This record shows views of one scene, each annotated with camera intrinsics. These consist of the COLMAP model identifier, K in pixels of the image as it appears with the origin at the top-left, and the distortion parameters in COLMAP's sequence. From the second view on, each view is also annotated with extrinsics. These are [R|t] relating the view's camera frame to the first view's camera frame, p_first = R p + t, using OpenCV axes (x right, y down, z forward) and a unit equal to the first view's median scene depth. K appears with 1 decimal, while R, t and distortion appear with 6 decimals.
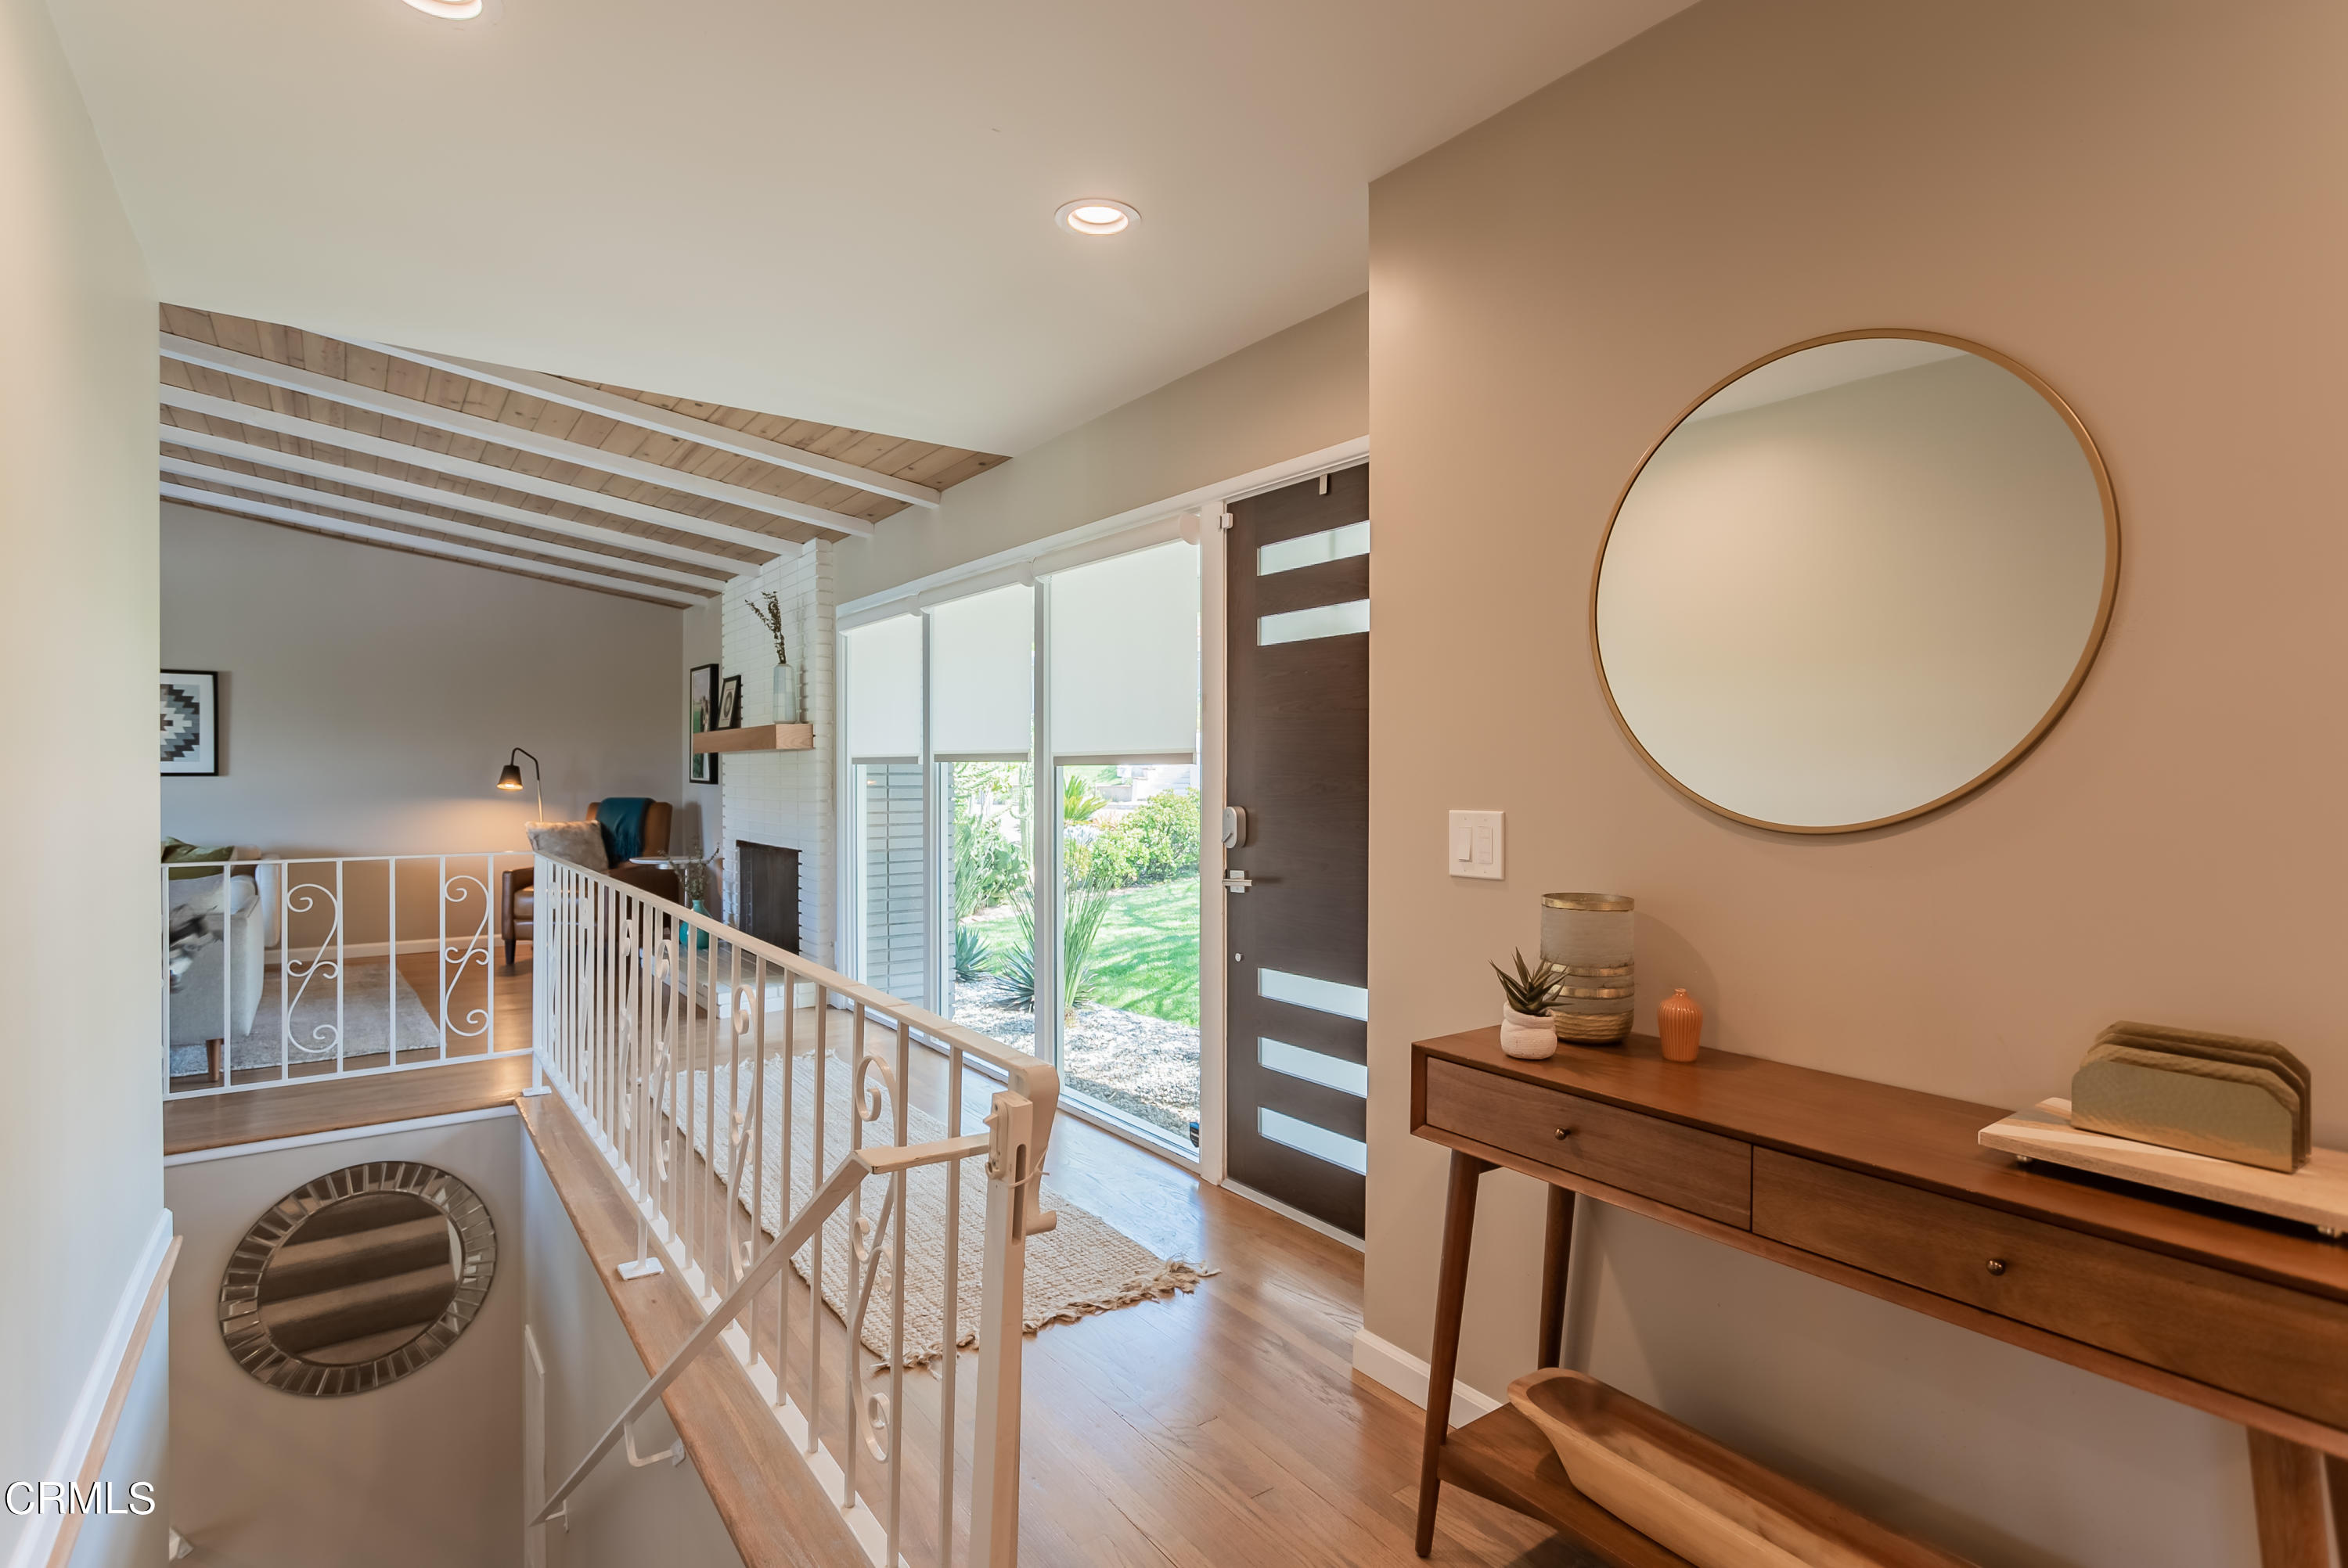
lens RADIAL K [[1161.2, 0, 1174.0], [0, 1161.2, 784.0], [0, 0, 1]] dist [-0.002724, -0.000176]
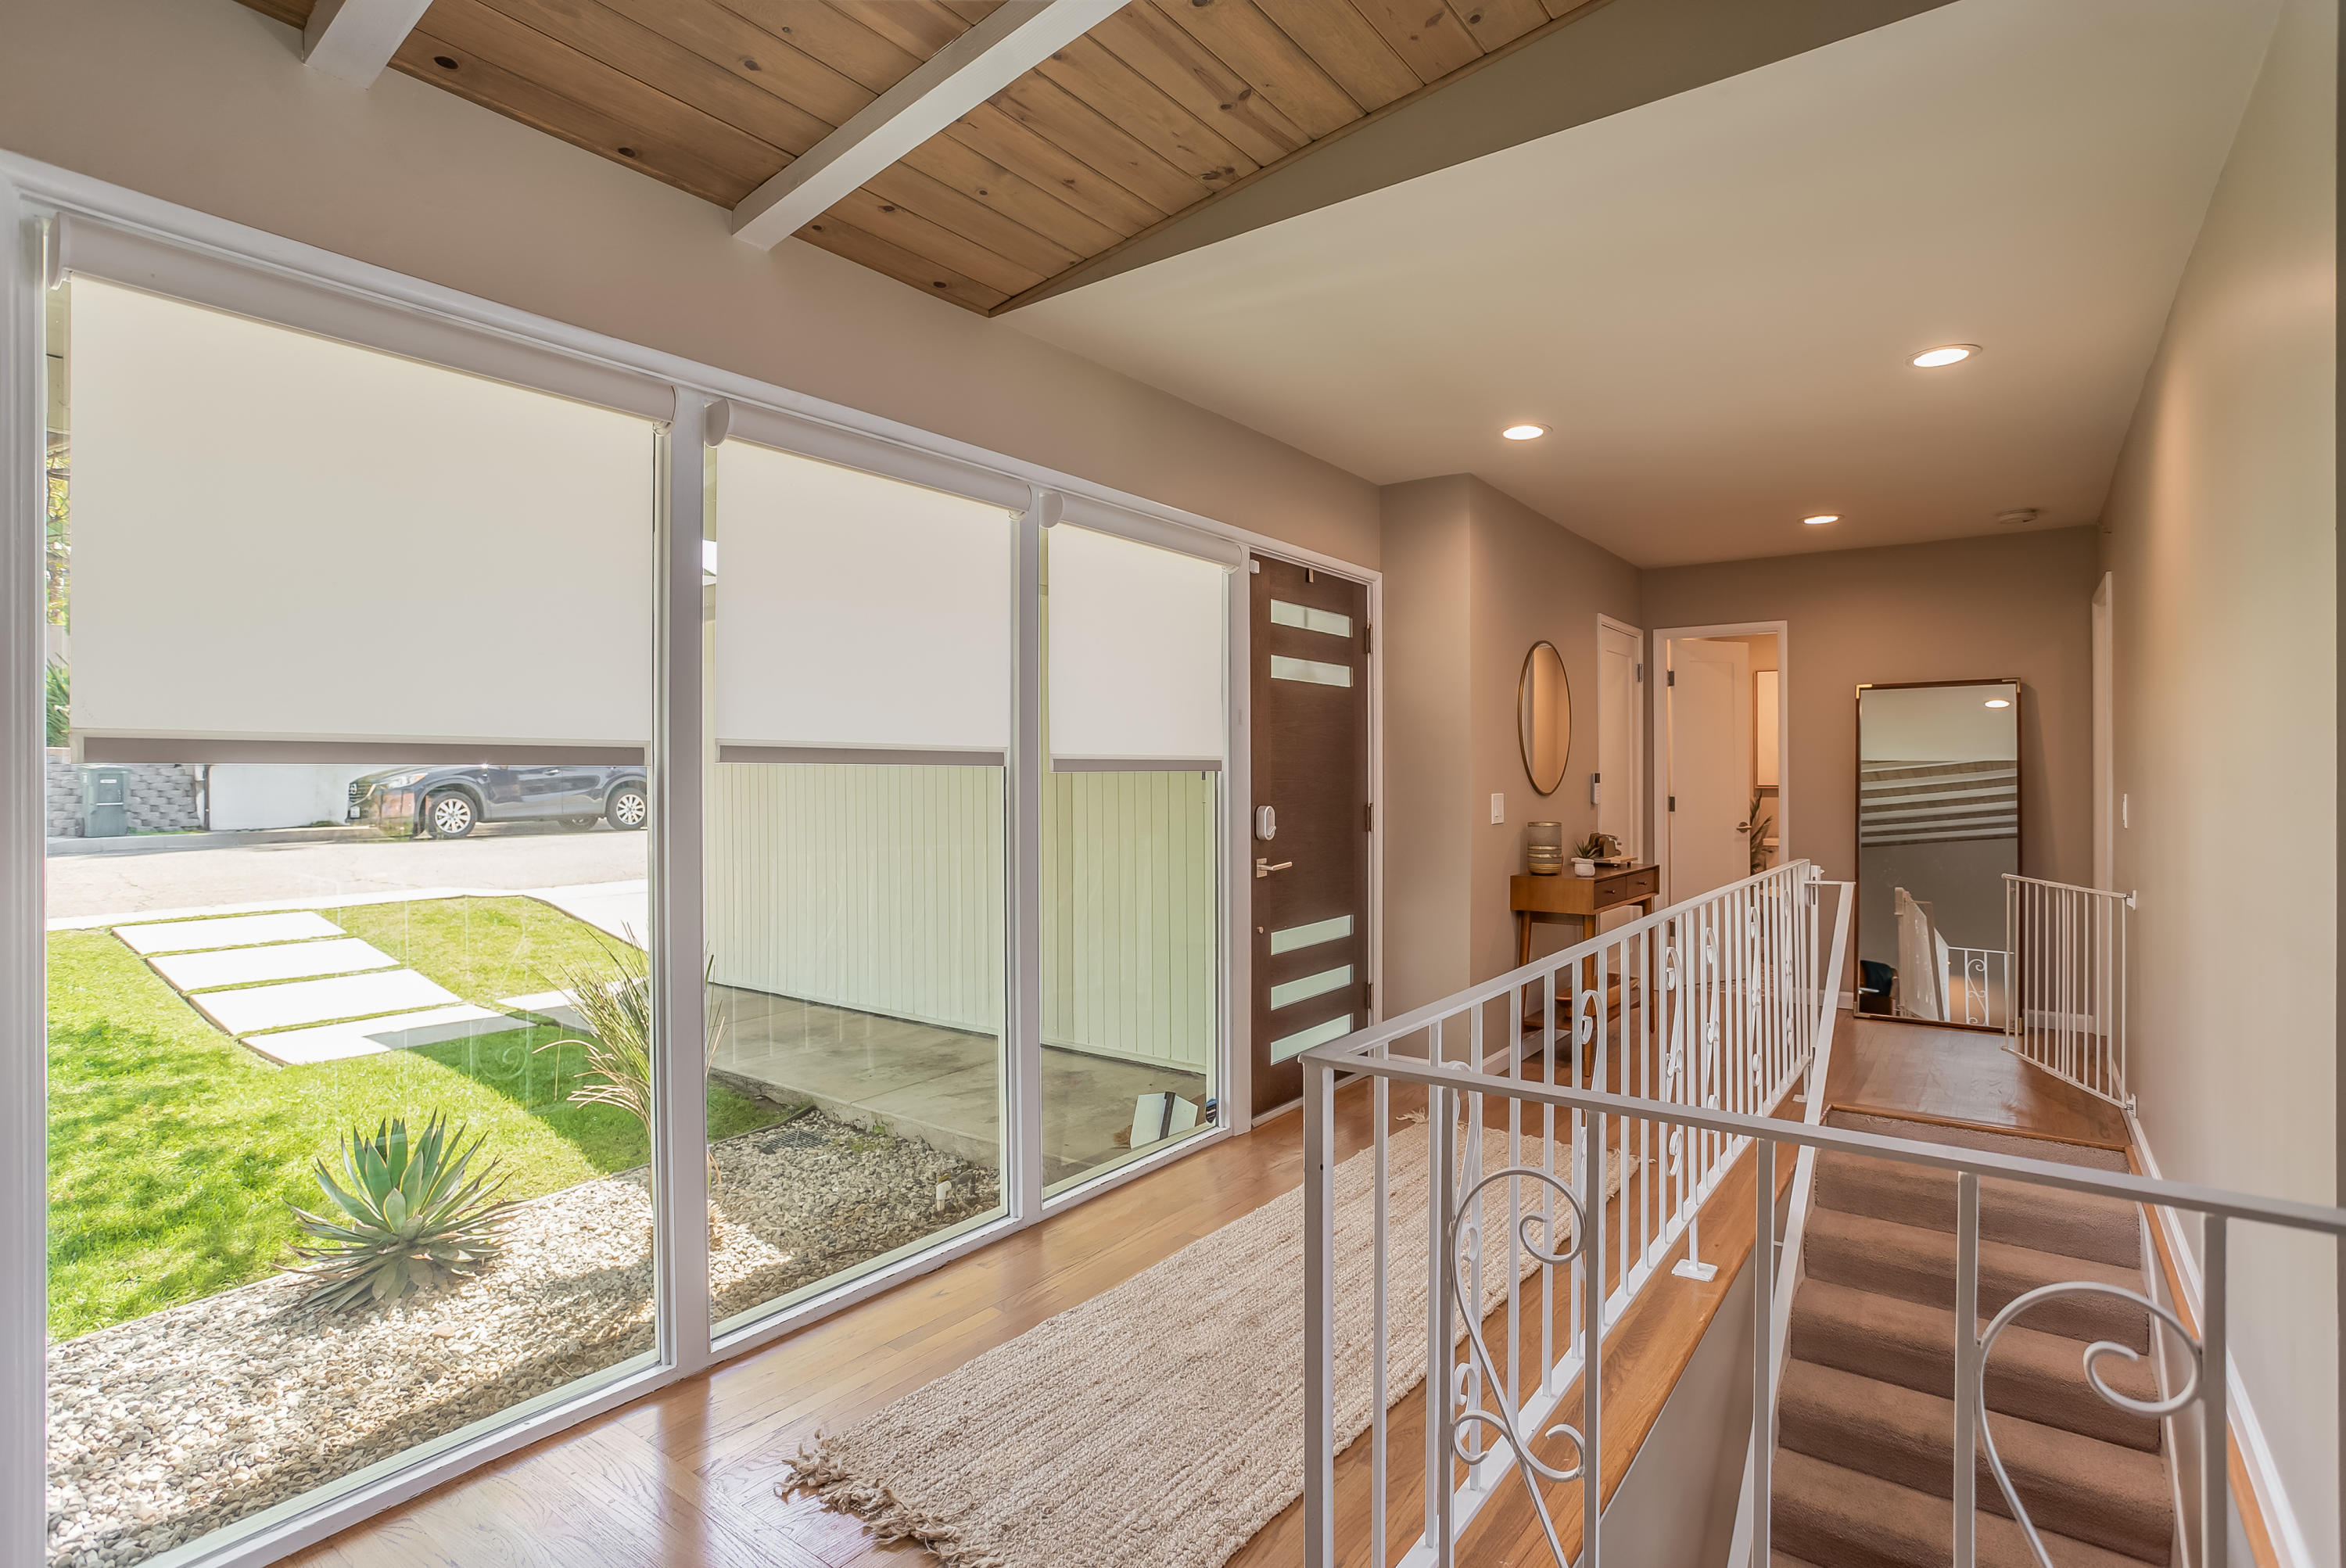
lens RADIAL K [[1160.4, 0, 1173.0], [0, 1160.4, 784.0], [0, 0, 1]] dist [-0.002724, -0.000176]
pose [[-0.305233, -0.015328, 0.952154, -1.063818], [0.006120, 0.999818, 0.018057, -0.026446], [-0.952258, 0.011338, -0.305084, 1.446023]]
